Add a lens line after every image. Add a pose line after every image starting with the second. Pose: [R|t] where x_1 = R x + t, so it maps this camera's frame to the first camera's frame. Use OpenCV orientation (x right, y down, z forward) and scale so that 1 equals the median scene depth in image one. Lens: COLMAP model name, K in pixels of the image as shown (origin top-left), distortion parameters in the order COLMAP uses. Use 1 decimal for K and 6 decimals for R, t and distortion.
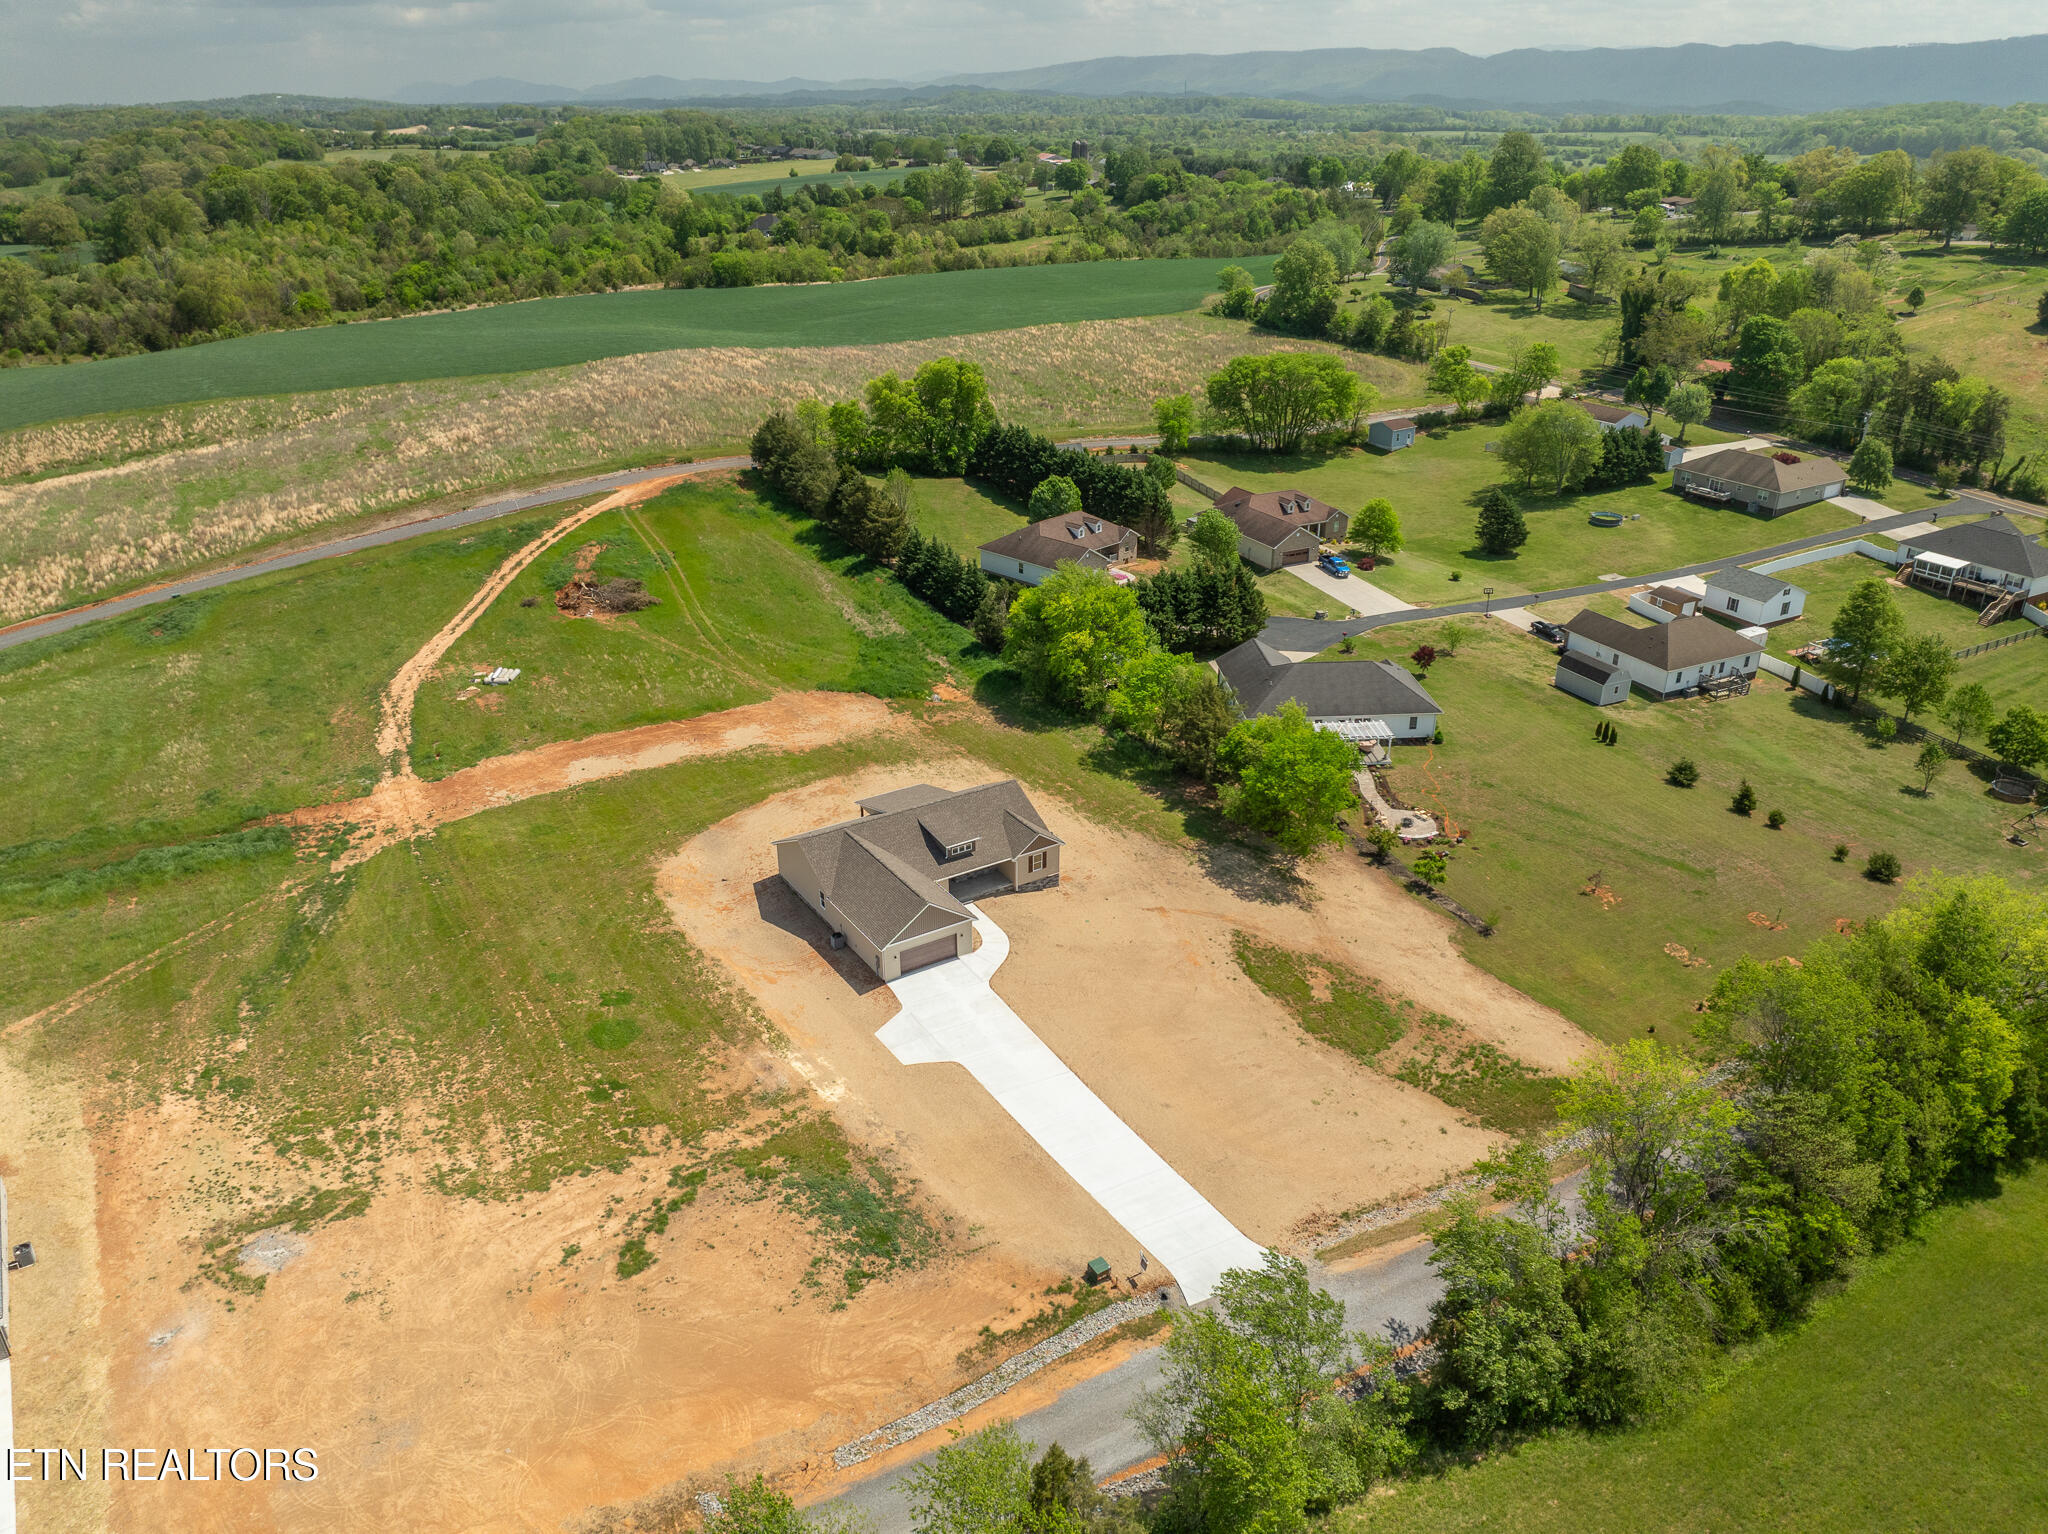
lens RADIAL K [[1442.9, 0, 1040.0], [0, 1442.9, 758.7], [0, 0, 1]] dist [-0.021581, -0.029993]
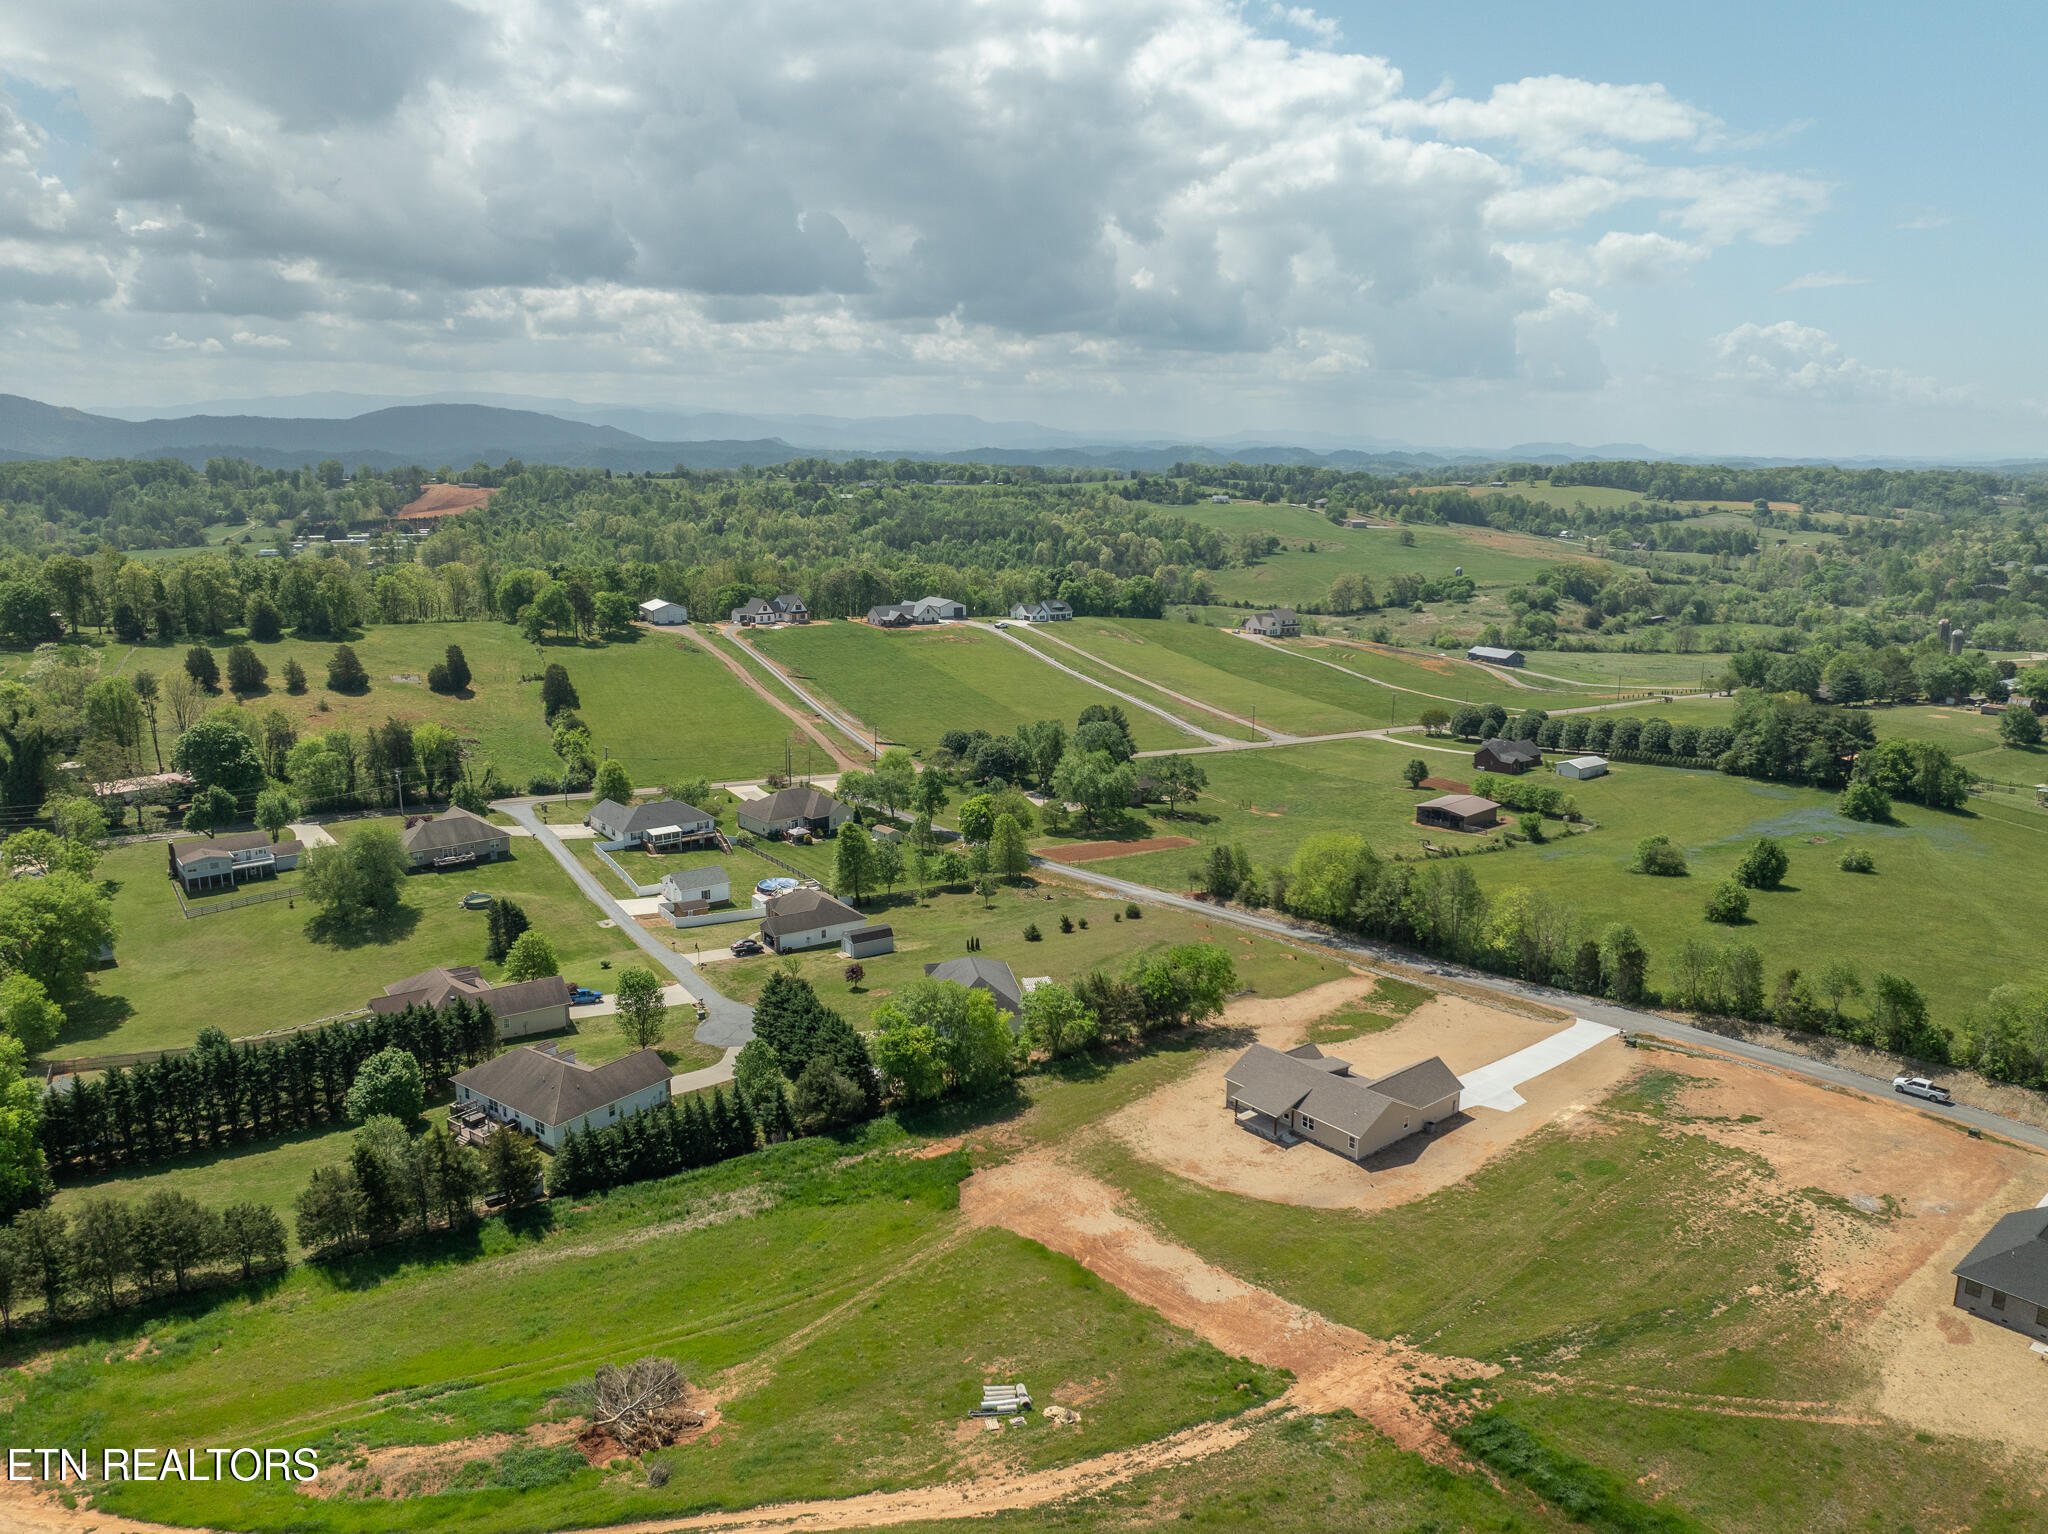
lens RADIAL K [[1442.9, 0, 1040.0], [0, 1442.9, 758.7], [0, 0, 1]] dist [-0.021581, -0.029993]
pose [[-0.117177, -0.212647, 0.970078, -0.812456], [0.411530, 0.878597, 0.242303, -0.410986], [-0.903832, 0.427609, -0.015441, 0.681469]]
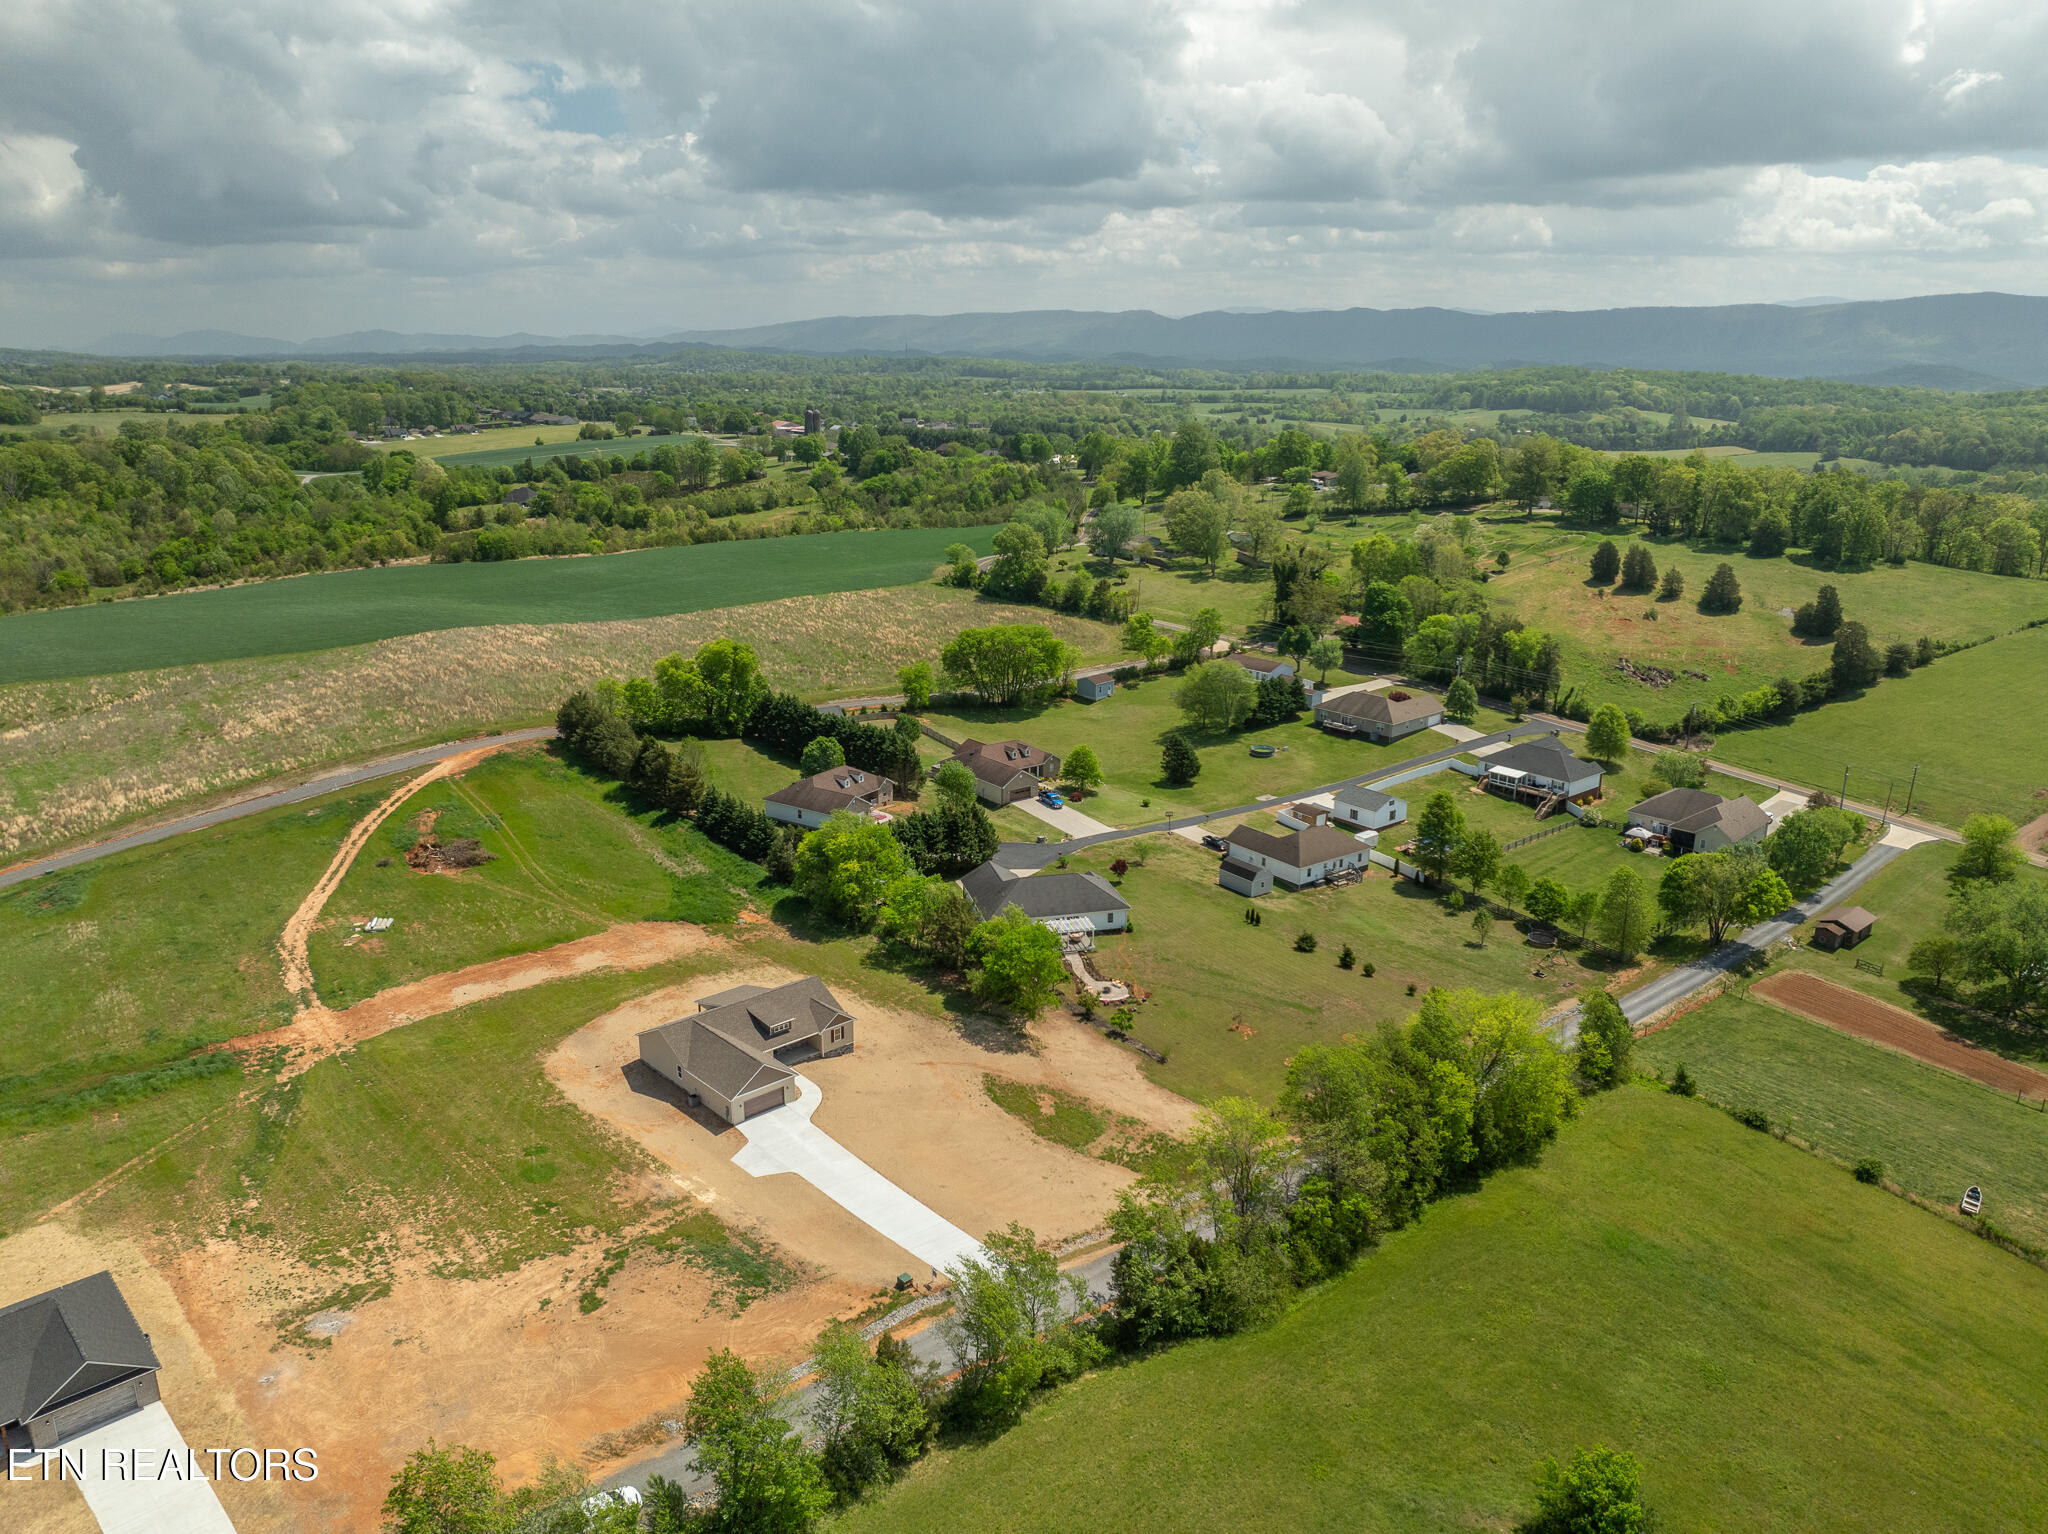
lens RADIAL K [[1442.9, 0, 1040.0], [0, 1442.9, 758.7], [0, 0, 1]] dist [-0.021581, -0.029993]
pose [[0.983640, -0.041606, 0.175274, -0.024573], [0.068455, 0.986307, -0.150044, 0.019319], [-0.166632, 0.159588, 0.973019, -0.234033]]
